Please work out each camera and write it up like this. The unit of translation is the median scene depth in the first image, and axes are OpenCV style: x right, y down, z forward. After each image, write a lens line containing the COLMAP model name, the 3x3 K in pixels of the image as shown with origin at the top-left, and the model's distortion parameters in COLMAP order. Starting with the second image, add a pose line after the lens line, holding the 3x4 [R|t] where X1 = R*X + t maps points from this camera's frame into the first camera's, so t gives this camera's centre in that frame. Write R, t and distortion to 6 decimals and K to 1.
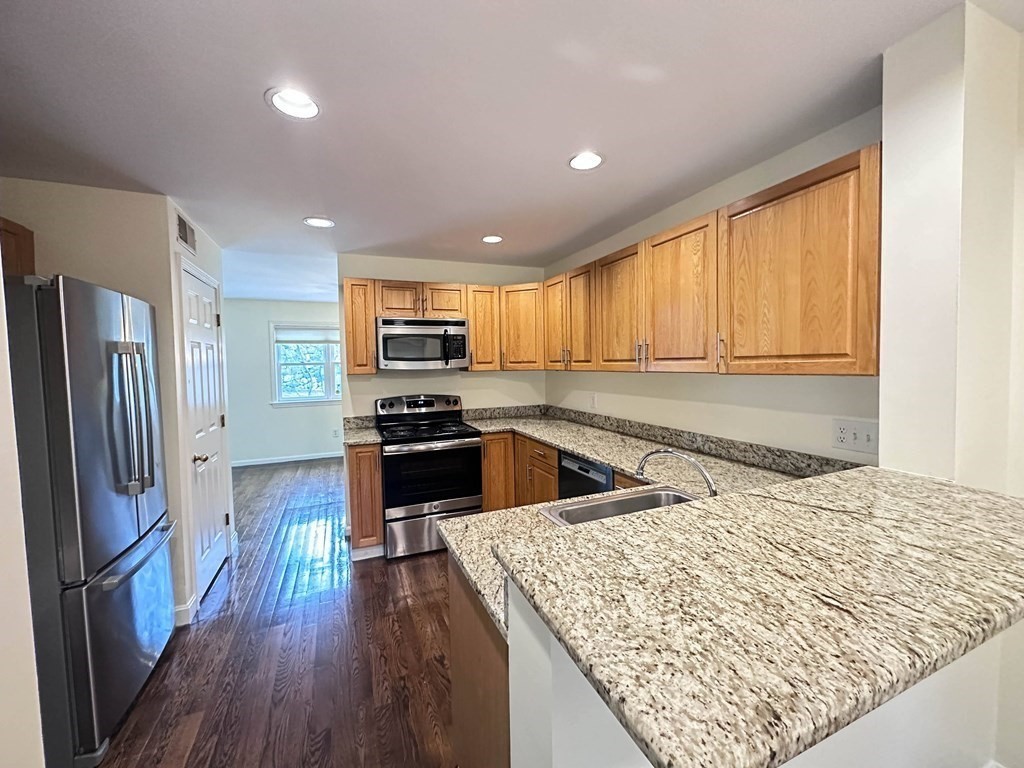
lens RADIAL K [[407.1, 0, 511.3], [0, 407.1, 379.6], [0, 0, 1]] dist [0.000350, 0.000129]
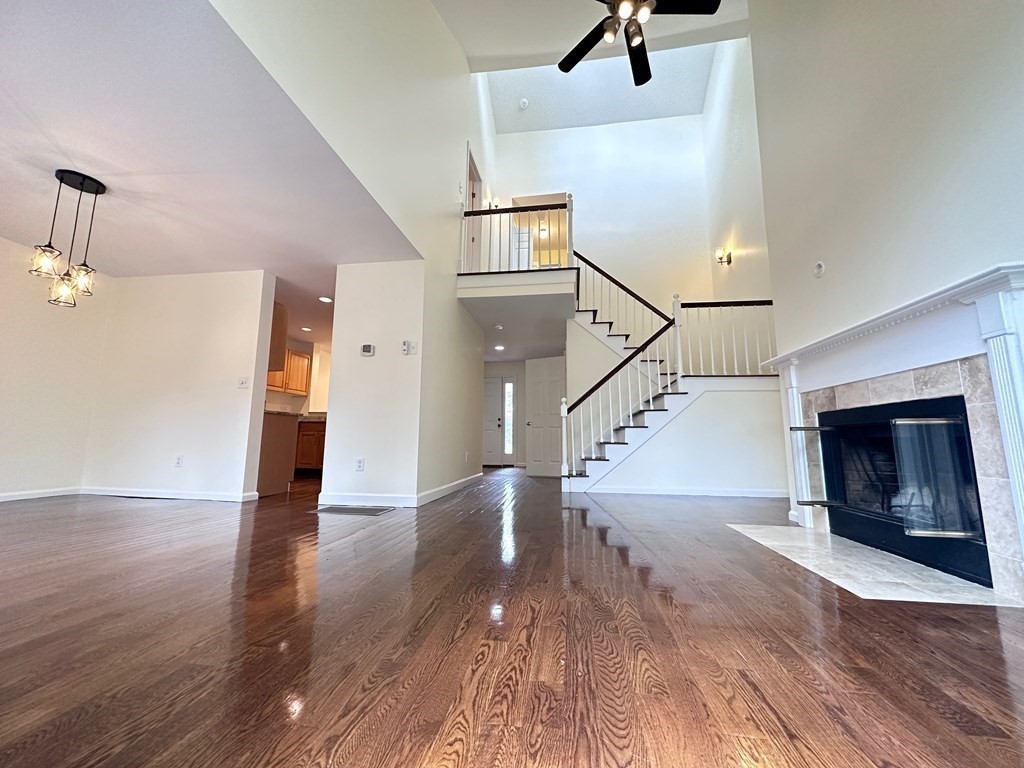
lens RADIAL K [[407.1, 0, 511.3], [0, 407.1, 379.6], [0, 0, 1]] dist [0.000350, 0.000129]
pose [[-0.851689, 0.092843, 0.515759, -3.575137], [0.035610, 0.992160, -0.119796, 0.441195], [-0.522837, -0.083663, -0.848317, 3.480378]]
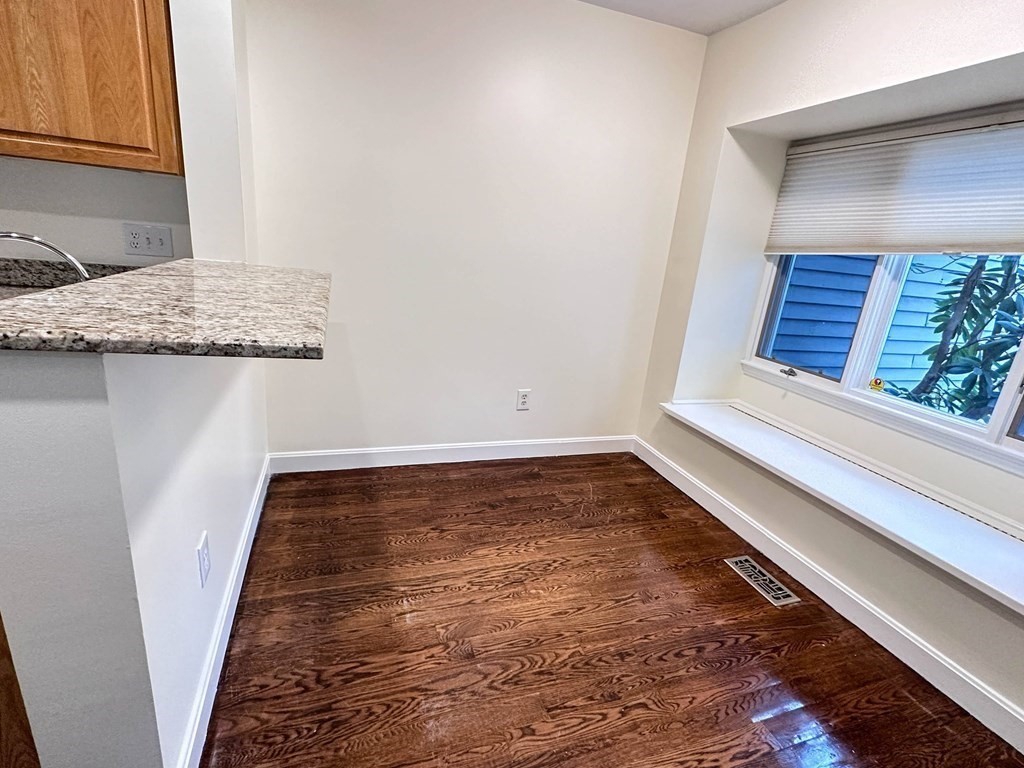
lens RADIAL K [[479.7, 0, 512.0], [0, 479.7, 384.0], [0, 0, 1]] dist [-0.000593, -0.000440]
pose [[0.060655, -0.257746, 0.964307, -0.362426], [-0.057965, 0.963546, 0.261188, 0.116256], [-0.996474, -0.071739, 0.043503, 0.001359]]
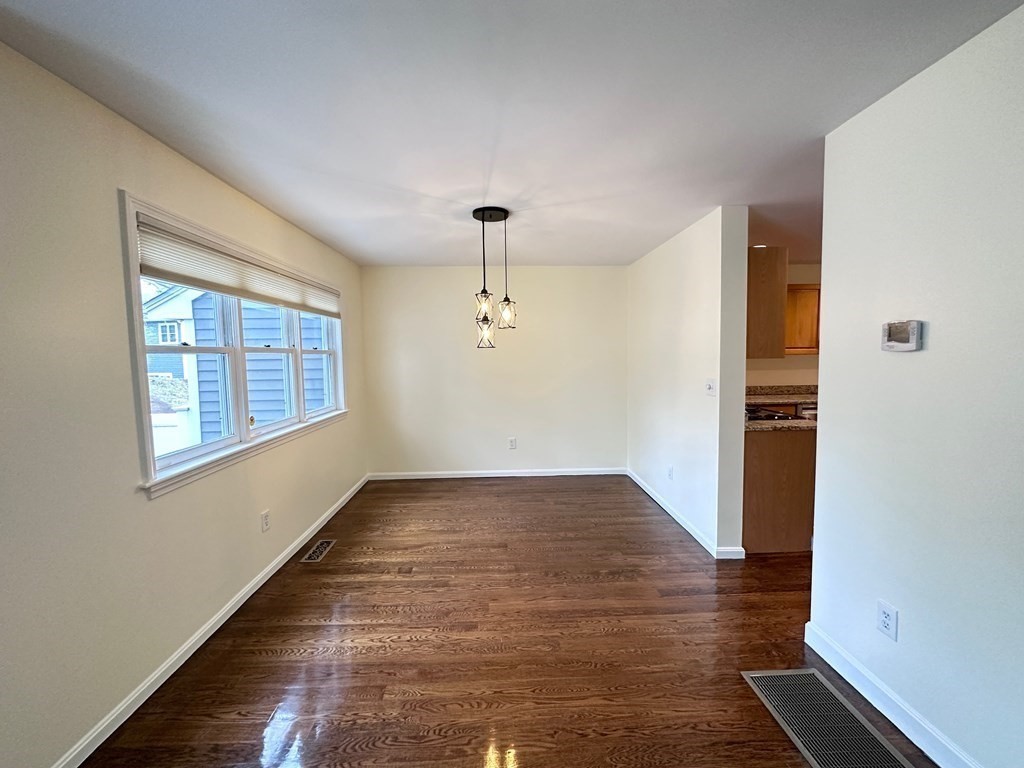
lens RADIAL K [[407.1, 0, 511.3], [0, 407.1, 379.6], [0, 0, 1]] dist [0.000350, 0.000129]
pose [[0.356476, -0.044157, 0.933260, -2.759624], [0.048698, 0.998403, 0.028638, -0.033100], [-0.933035, 0.035239, 0.358057, 2.355472]]
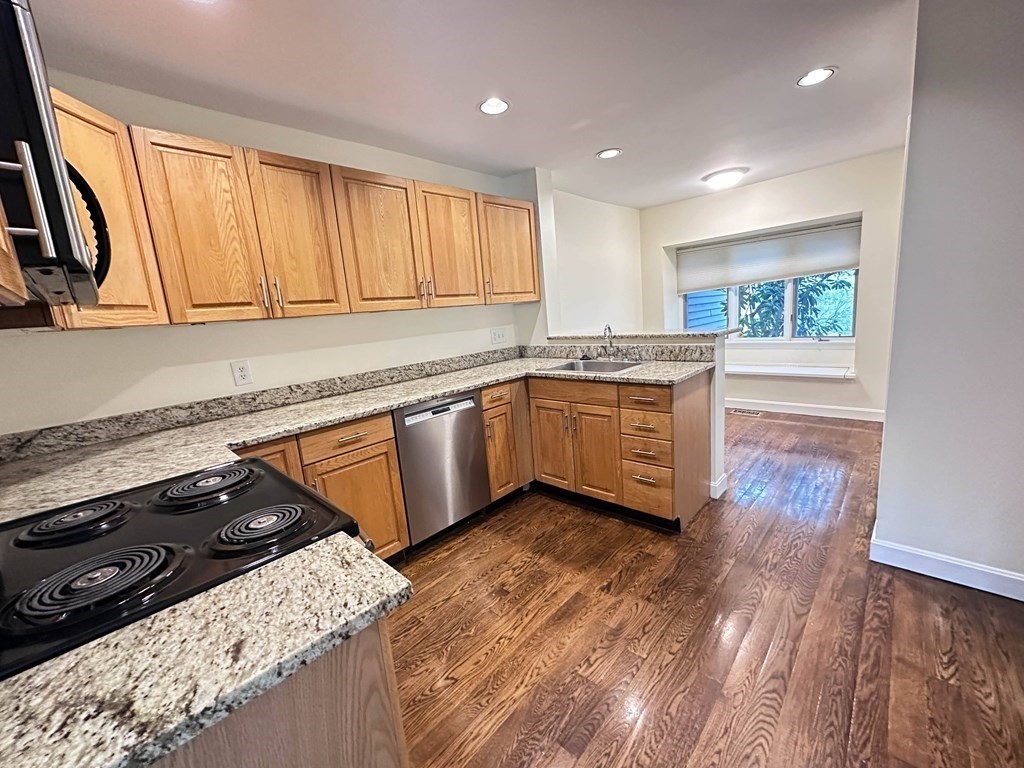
lens RADIAL K [[407.1, 0, 511.3], [0, 407.1, 379.6], [0, 0, 1]] dist [0.000350, 0.000129]
pose [[-0.396876, -0.097110, 0.912721, -1.080984], [0.131344, 0.978146, 0.161183, 0.031272], [-0.908426, 0.183850, -0.375447, 1.746168]]
